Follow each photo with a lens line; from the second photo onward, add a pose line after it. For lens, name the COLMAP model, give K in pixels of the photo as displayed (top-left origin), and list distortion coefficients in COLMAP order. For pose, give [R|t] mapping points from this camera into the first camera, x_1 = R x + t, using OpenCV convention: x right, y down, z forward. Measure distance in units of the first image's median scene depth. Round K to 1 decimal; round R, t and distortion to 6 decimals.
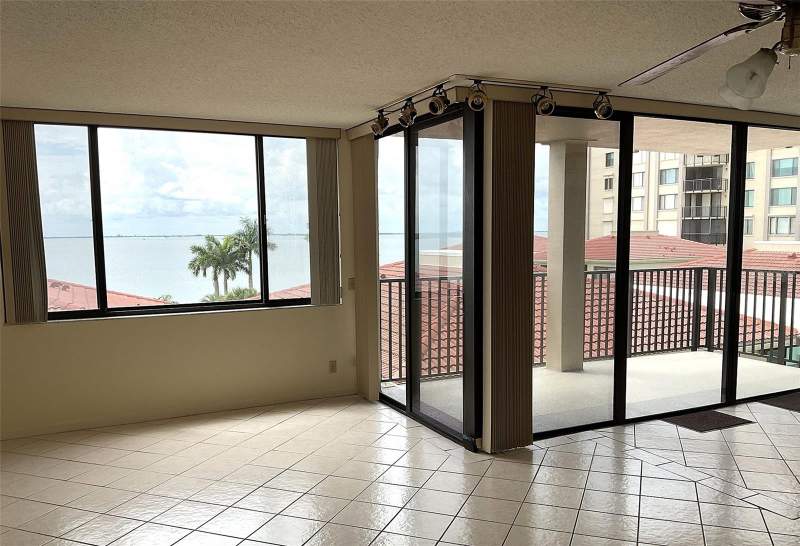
lens RADIAL K [[670.8, 0, 389.9], [0, 670.8, 295.4], [0, 0, 1]] dist [0.033212, -0.041994]
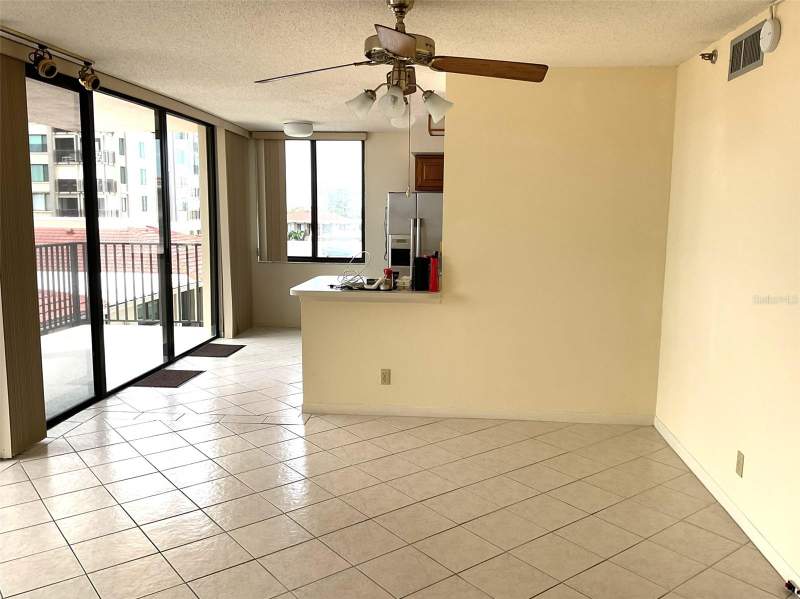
lens RADIAL K [[675.3, 0, 422.4], [0, 675.3, 298.4], [0, 0, 1]] dist [0.033016, -0.020275]
pose [[0.484586, -0.095782, 0.869484, -0.255659], [0.062827, 0.995231, 0.074619, -0.001451], [-0.872484, 0.018467, 0.488293, 0.079075]]
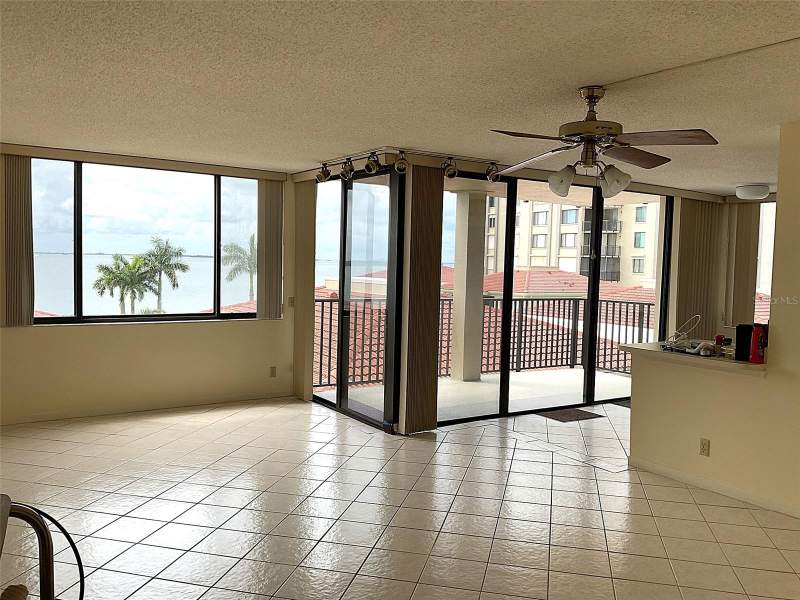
lens RADIAL K [[675.3, 0, 399.6], [0, 675.3, 299.5], [0, 0, 1]] dist [0.033016, -0.020275]
pose [[0.989476, 0.029163, 0.141726, -0.038330], [-0.024162, 0.999028, -0.036879, 0.018522], [-0.142664, 0.033067, 0.989219, -0.218119]]
